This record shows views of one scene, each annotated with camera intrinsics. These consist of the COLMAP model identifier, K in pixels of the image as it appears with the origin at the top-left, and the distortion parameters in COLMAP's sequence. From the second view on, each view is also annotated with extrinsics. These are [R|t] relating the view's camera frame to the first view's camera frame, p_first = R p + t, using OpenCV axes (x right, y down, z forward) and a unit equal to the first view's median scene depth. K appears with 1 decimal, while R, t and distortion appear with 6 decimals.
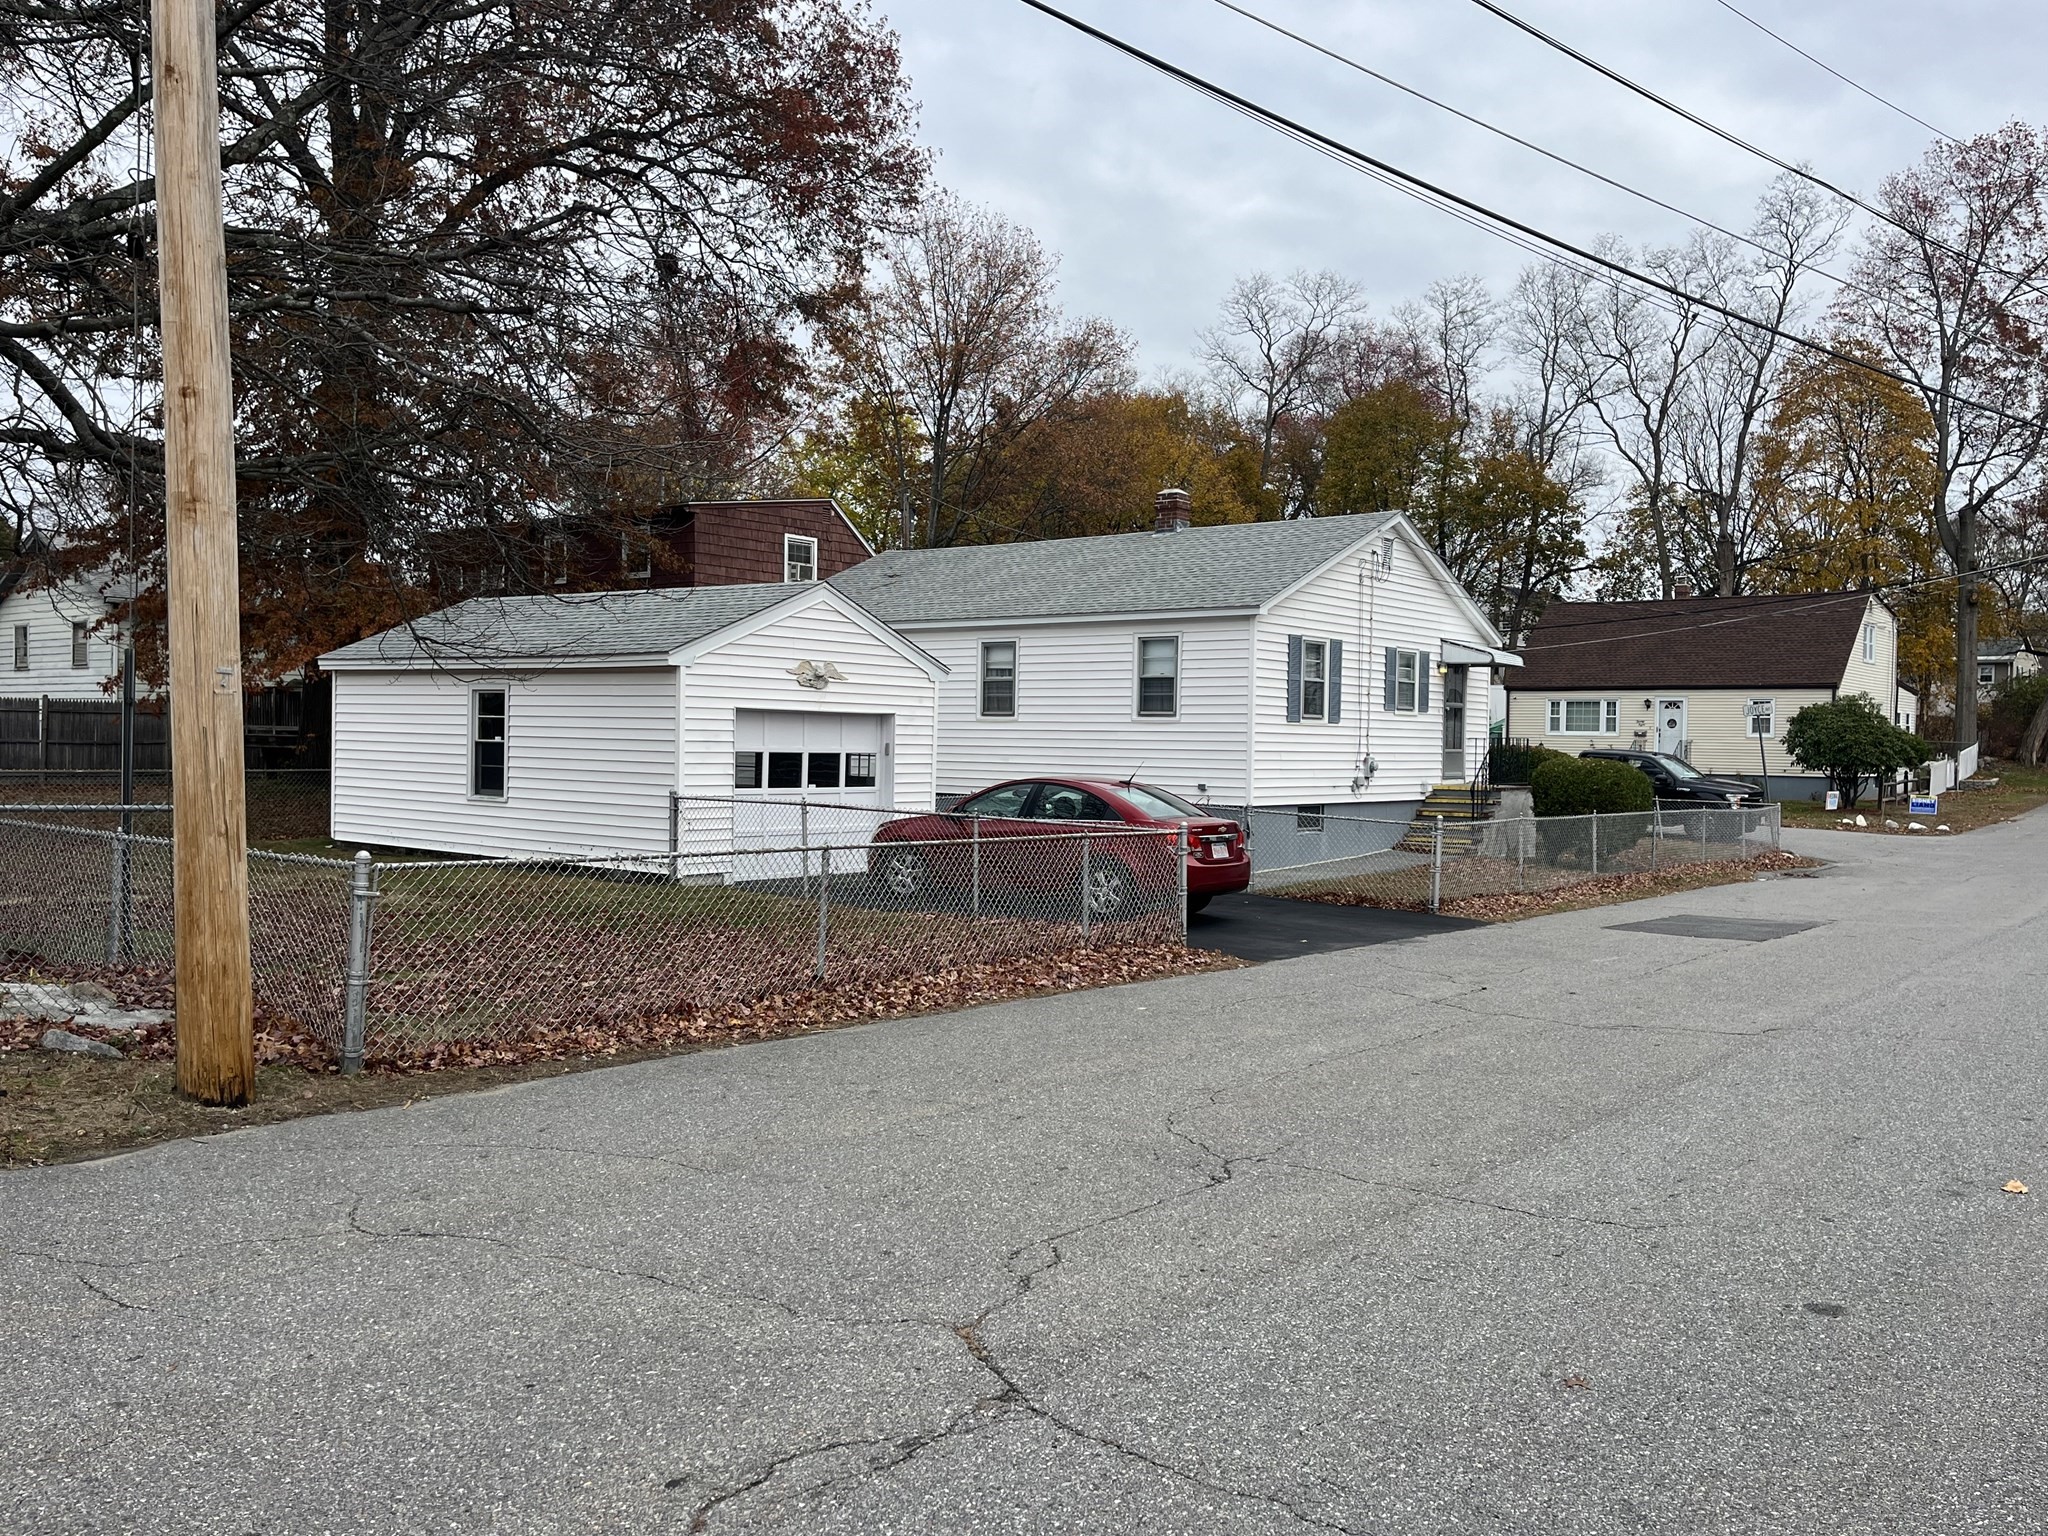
lens RADIAL K [[1599.2, 0, 1028.0], [0, 1599.2, 776.6], [0, 0, 1]] dist [0.033767, -0.001496]
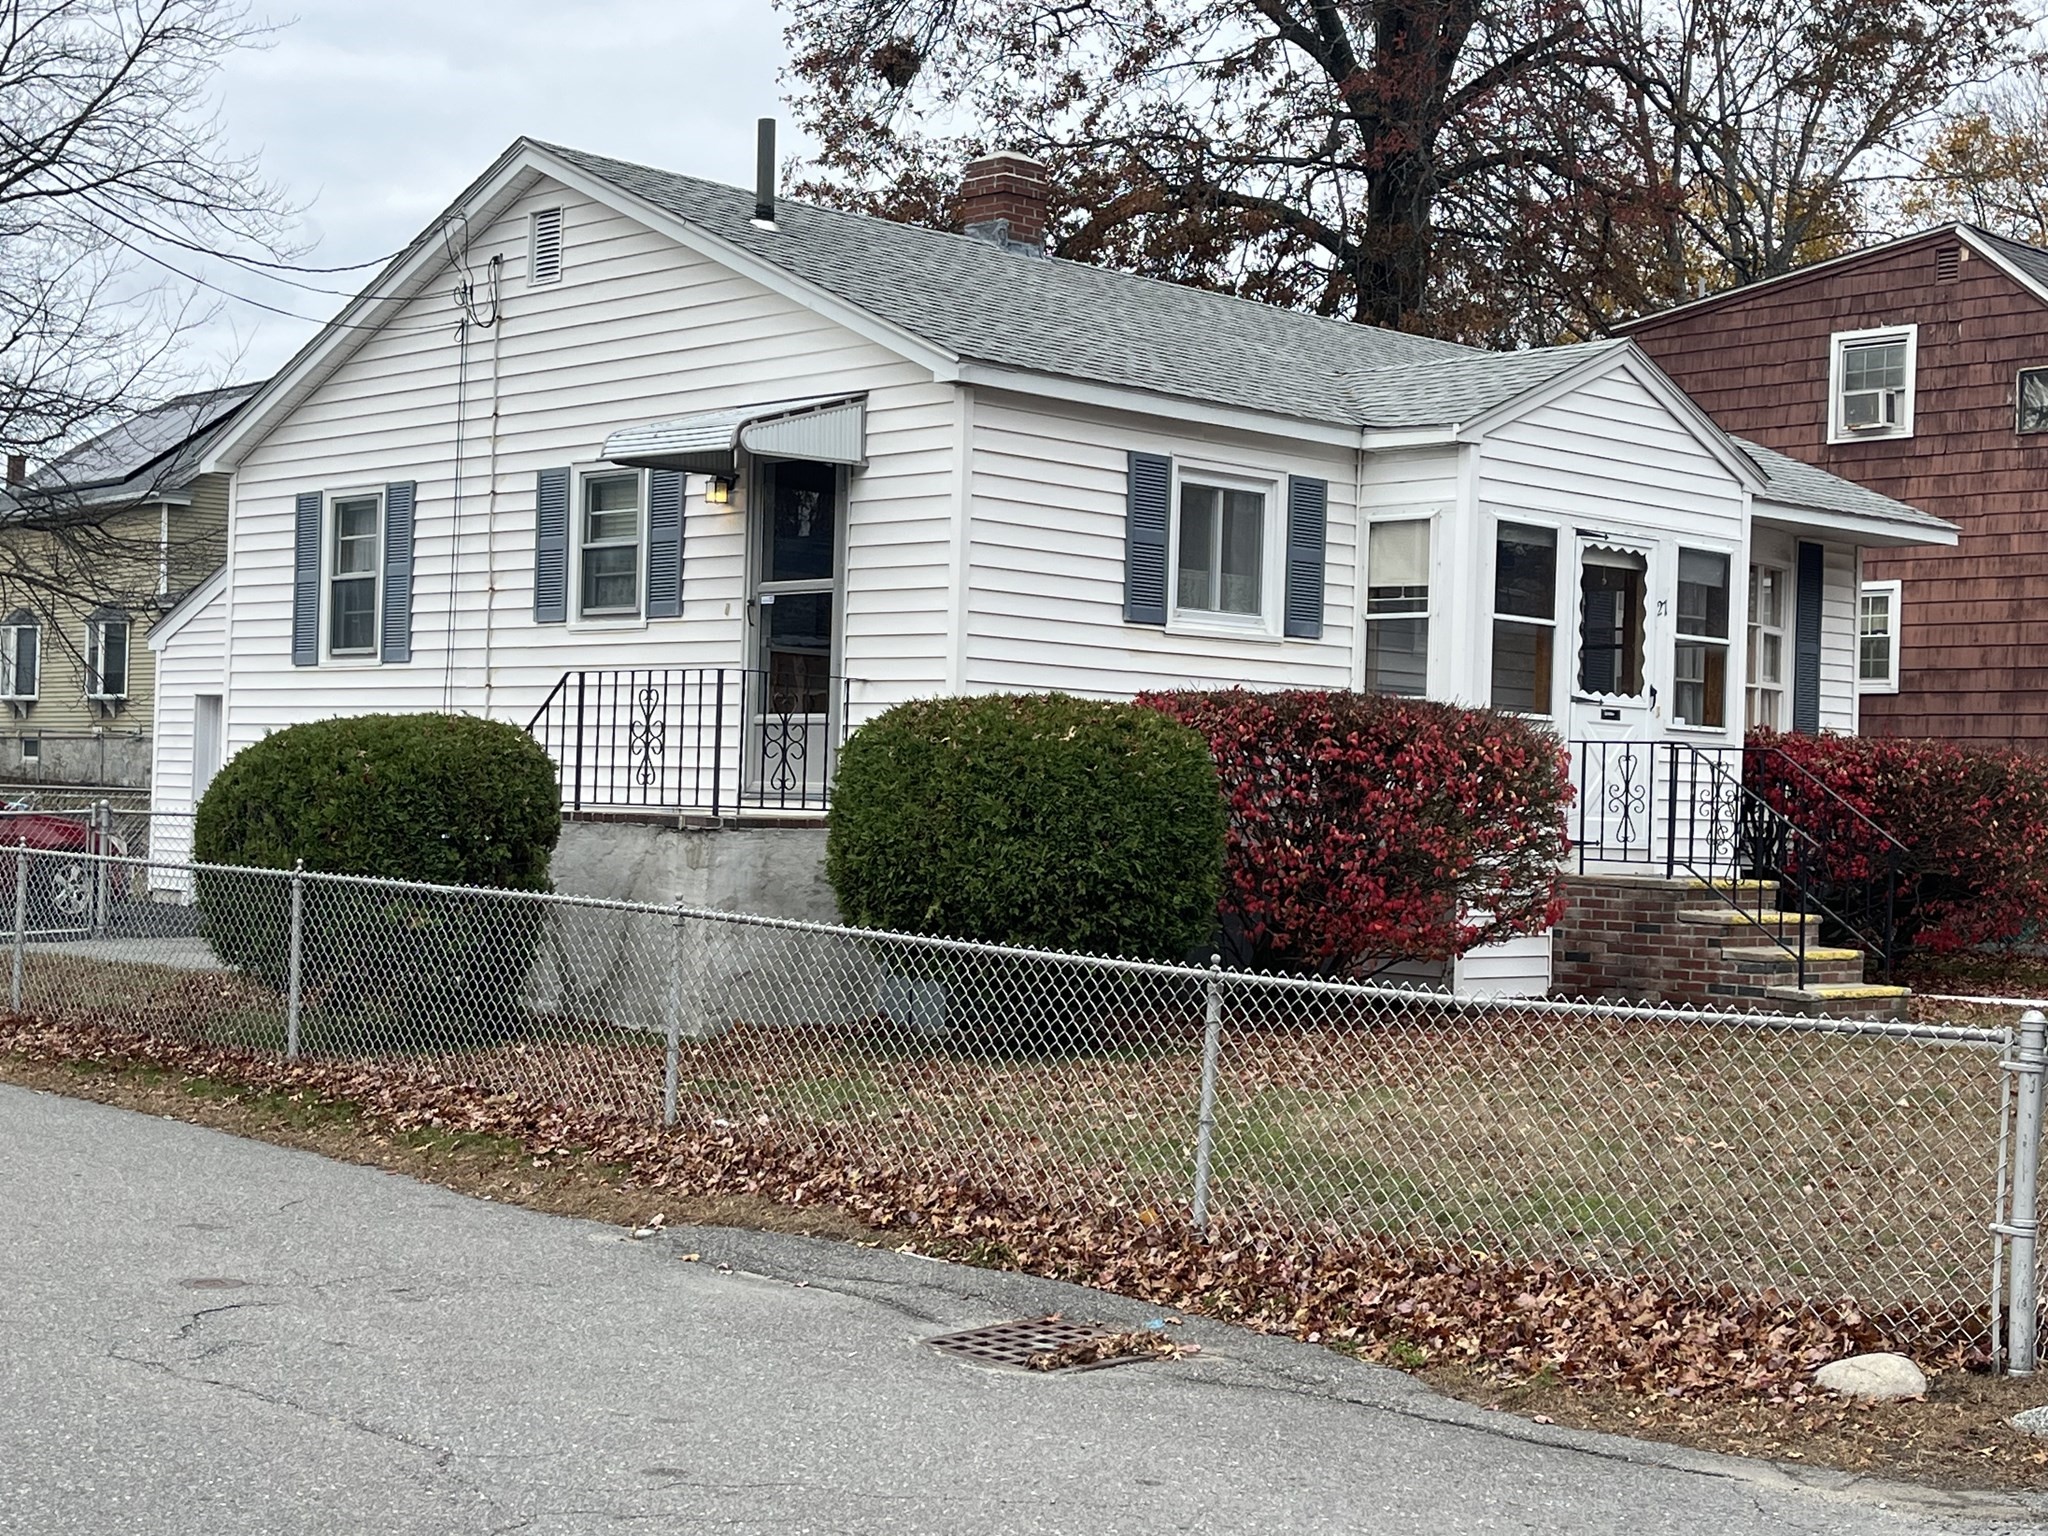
lens RADIAL K [[2846.9, 0, 1020.8], [0, 2846.9, 770.4], [0, 0, 1]] dist [0.036868, 0.000000]
pose [[-0.134496, -0.034669, -0.990307, 0.983260], [-0.058008, 0.997949, -0.027059, 0.009636], [0.989215, 0.053806, -0.136231, 1.293480]]
